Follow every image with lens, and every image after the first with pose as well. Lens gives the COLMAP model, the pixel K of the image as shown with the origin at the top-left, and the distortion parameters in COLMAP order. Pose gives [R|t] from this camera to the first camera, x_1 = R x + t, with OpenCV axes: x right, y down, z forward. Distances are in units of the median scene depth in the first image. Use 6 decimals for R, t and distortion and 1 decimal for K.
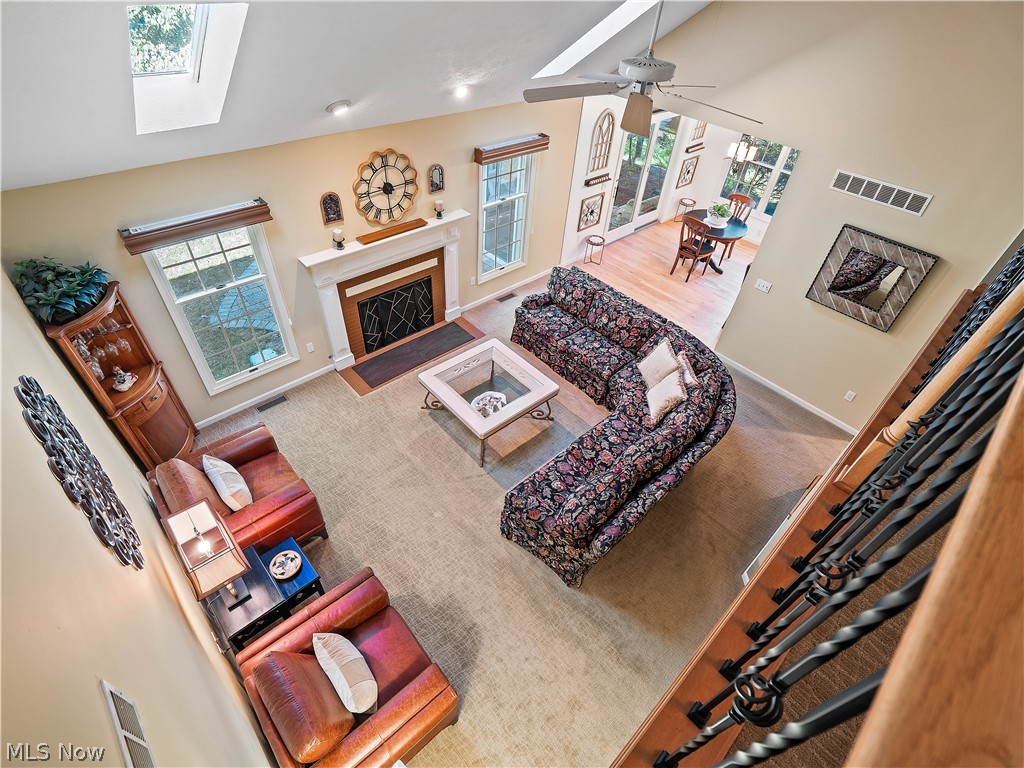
lens RADIAL K [[493.5, 0, 512.0], [0, 493.5, 381.5], [0, 0, 1]] dist [0.003156, -0.006234]
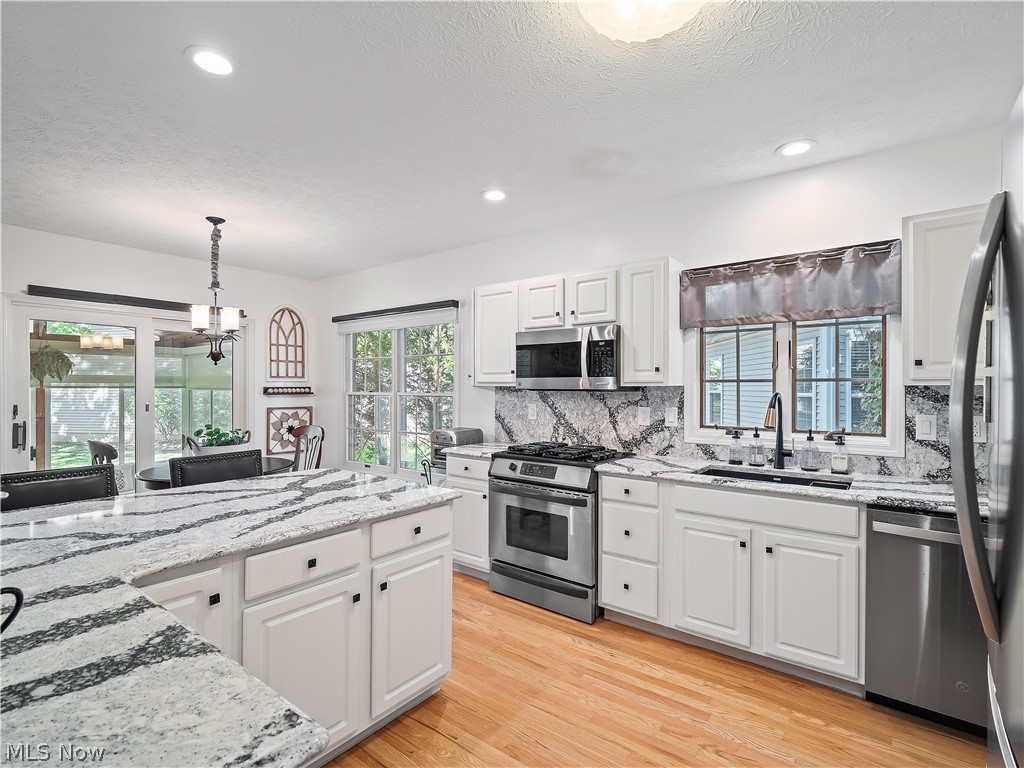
lens RADIAL K [[497.9, 0, 513.3], [0, 497.9, 386.4], [0, 0, 1]] dist [0.000881, -0.000782]
pose [[0.983977, -0.060870, 0.167583, 0.887587], [0.158053, 0.732783, -0.661853, -0.030575], [-0.082515, 0.677735, 0.730662, 0.839150]]
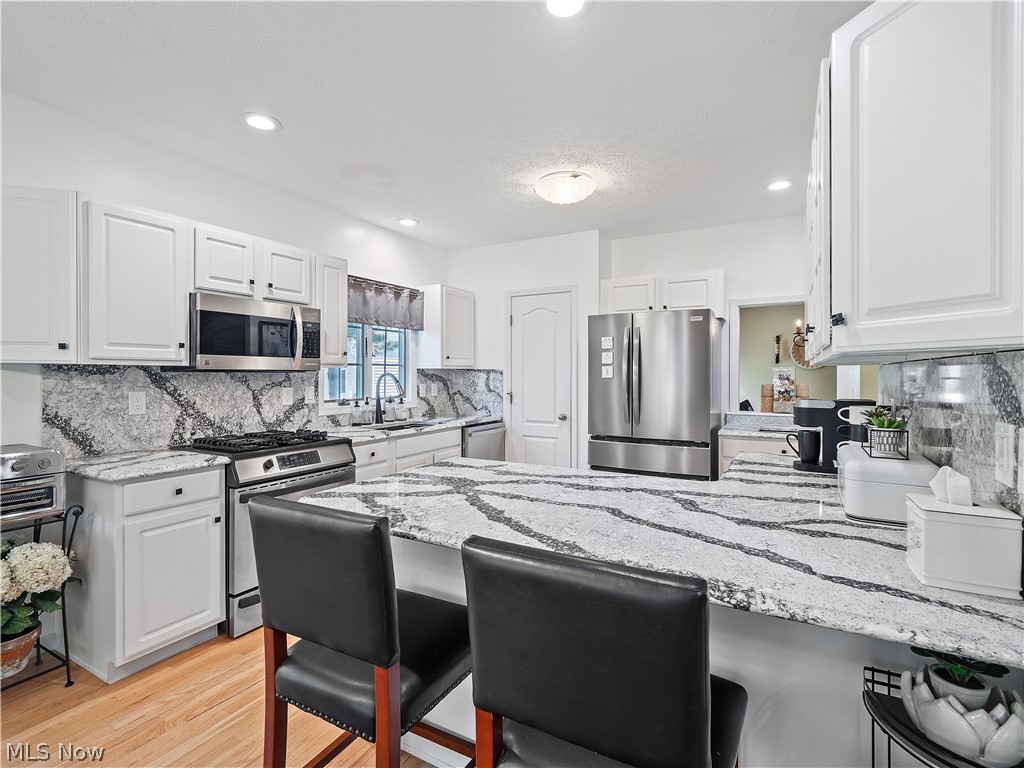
lens RADIAL K [[493.5, 0, 512.0], [0, 493.5, 381.5], [0, 0, 1]] dist [0.003156, -0.006234]
pose [[-0.309093, -0.079443, 0.947708, 0.456568], [0.629438, 0.729929, 0.266478, -0.388872], [-0.712930, 0.678890, -0.175612, 1.195191]]
